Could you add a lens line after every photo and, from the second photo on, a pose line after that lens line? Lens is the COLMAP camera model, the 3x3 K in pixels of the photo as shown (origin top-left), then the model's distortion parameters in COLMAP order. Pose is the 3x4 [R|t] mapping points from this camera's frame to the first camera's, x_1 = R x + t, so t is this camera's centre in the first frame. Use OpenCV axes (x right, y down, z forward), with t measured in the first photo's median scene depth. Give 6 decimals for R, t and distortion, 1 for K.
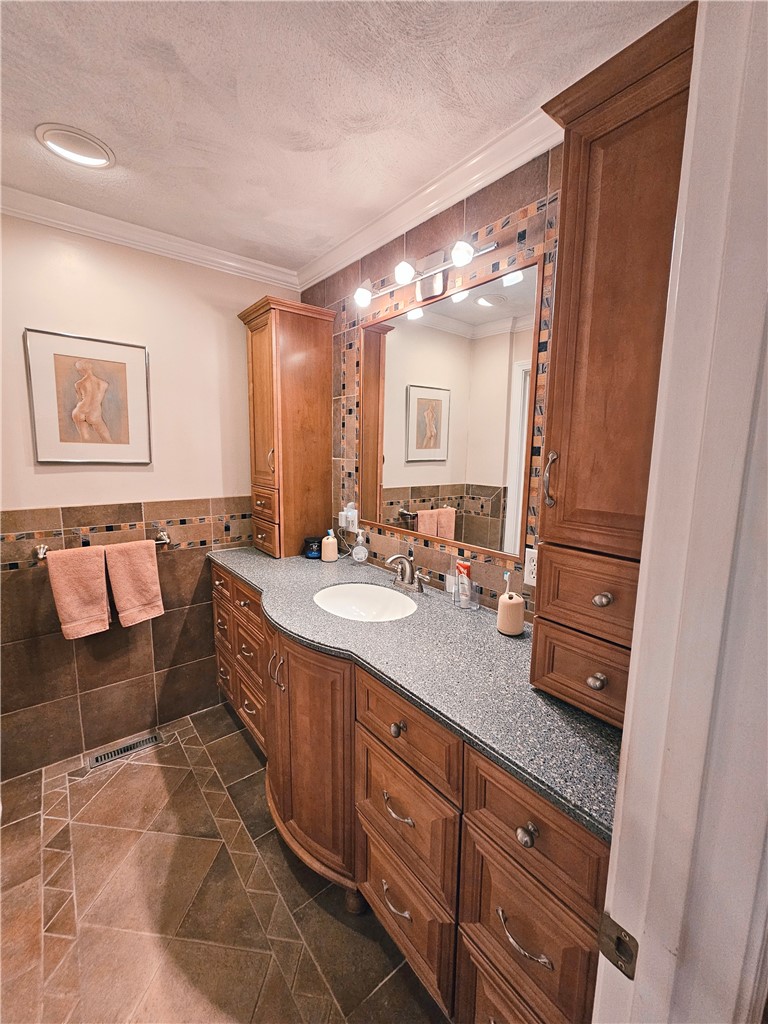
lens RADIAL K [[419.2, 0, 384.0], [0, 419.2, 509.9], [0, 0, 1]] dist [-0.002467, 0.000511]
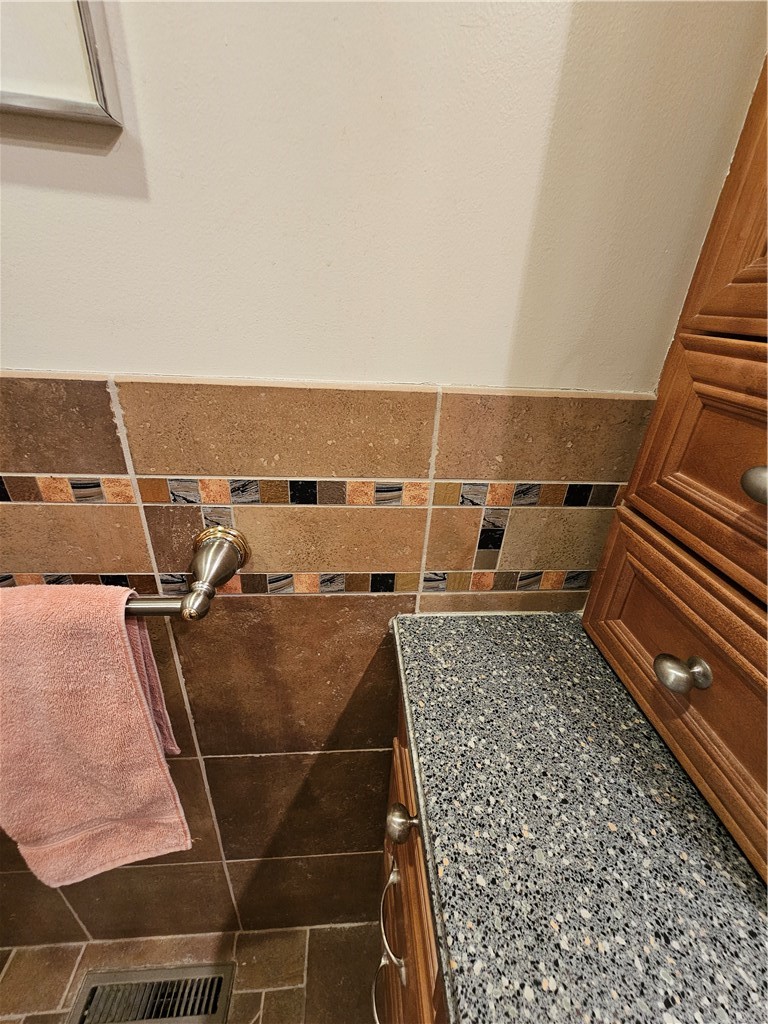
lens RADIAL K [[419.2, 0, 384.6], [0, 419.2, 512.7], [0, 0, 1]] dist [-0.002467, 0.000511]
pose [[0.825118, 0.281719, -0.489709, -0.332179], [-0.120160, 0.934480, 0.335126, -0.038023], [0.552034, -0.217675, 0.804907, 0.833740]]
